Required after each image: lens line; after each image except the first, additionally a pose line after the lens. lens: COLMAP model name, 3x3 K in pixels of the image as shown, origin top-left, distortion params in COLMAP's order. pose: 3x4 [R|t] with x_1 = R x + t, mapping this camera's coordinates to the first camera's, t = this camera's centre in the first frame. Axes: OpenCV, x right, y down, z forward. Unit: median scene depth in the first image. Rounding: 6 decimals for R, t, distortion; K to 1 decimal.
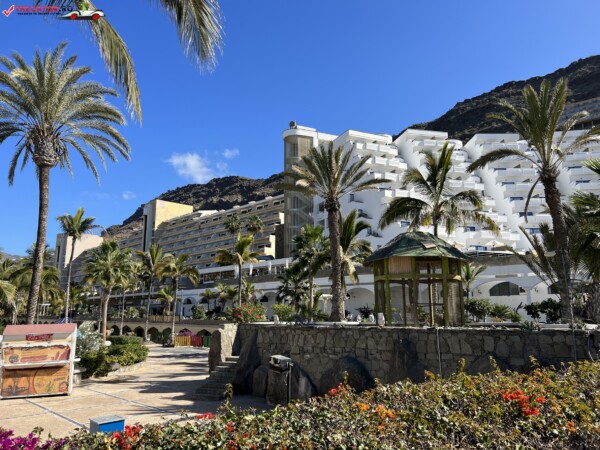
lens RADIAL K [[448.3, 0, 300.0], [0, 448.3, 225.0], [0, 0, 1]] dist [0.044144, -0.052863]
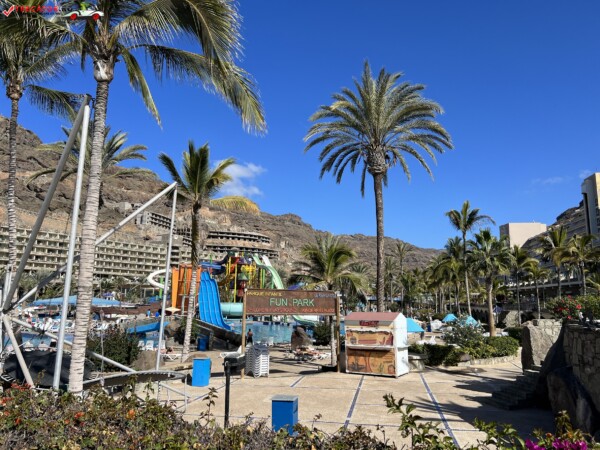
lens RADIAL K [[448.3, 0, 300.0], [0, 448.3, 225.0], [0, 0, 1]] dist [0.044144, -0.052863]
pose [[0.588100, -0.126615, -0.798816, 0.246899], [0.144645, 0.988212, -0.050145, 0.028423], [0.795749, -0.086054, 0.599482, 0.173710]]
